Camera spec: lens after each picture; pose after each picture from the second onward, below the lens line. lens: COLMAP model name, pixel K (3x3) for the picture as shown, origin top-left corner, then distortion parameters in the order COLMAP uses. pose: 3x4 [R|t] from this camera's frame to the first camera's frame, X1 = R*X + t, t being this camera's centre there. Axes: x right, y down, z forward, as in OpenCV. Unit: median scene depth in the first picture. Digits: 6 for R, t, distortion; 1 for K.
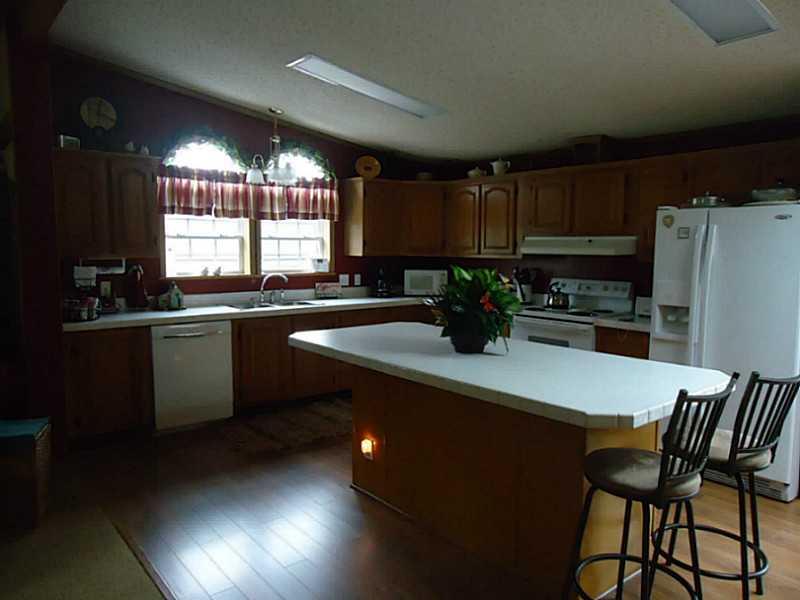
lens RADIAL K [[583.6, 0, 401.6], [0, 583.6, 304.7], [0, 0, 1]] dist [-0.002417, 0.005808]
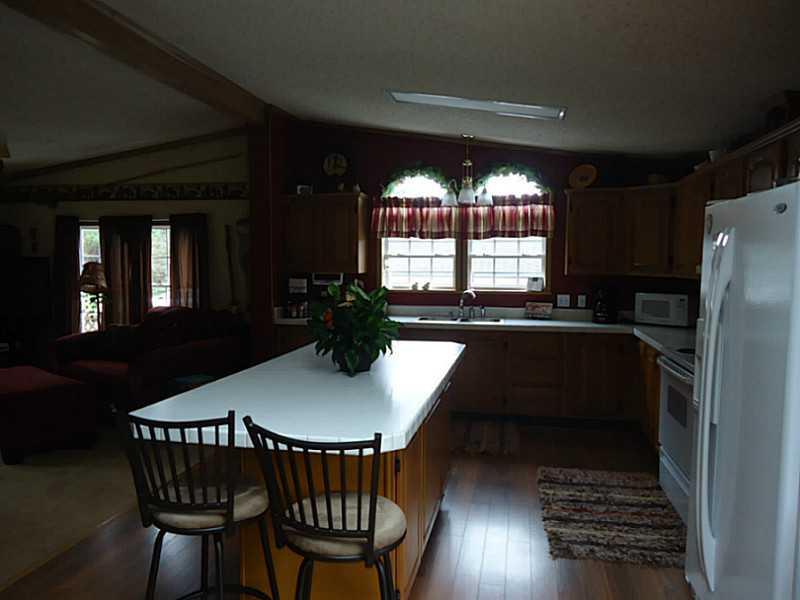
lens RADIAL K [[583.6, 0, 402.7], [0, 583.6, 301.3], [0, 0, 1]] dist [-0.002417, 0.005808]
pose [[0.625877, 0.046309, -0.778546, 0.516980], [-0.078843, 0.996879, -0.004087, -0.019450], [0.775927, 0.063941, 0.627574, 0.250194]]
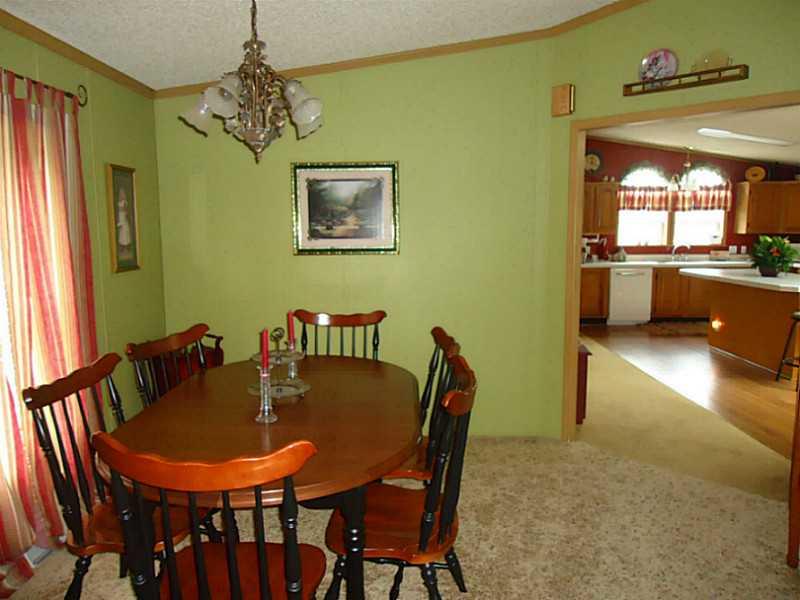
lens RADIAL K [[583.6, 0, 401.6], [0, 583.6, 298.3], [0, 0, 1]] dist [-0.002417, 0.005808]
pose [[0.763268, 0.065997, -0.642702, 0.253606], [-0.055239, 0.997793, 0.036858, 0.084439], [0.643716, 0.007369, 0.765229, -0.792727]]
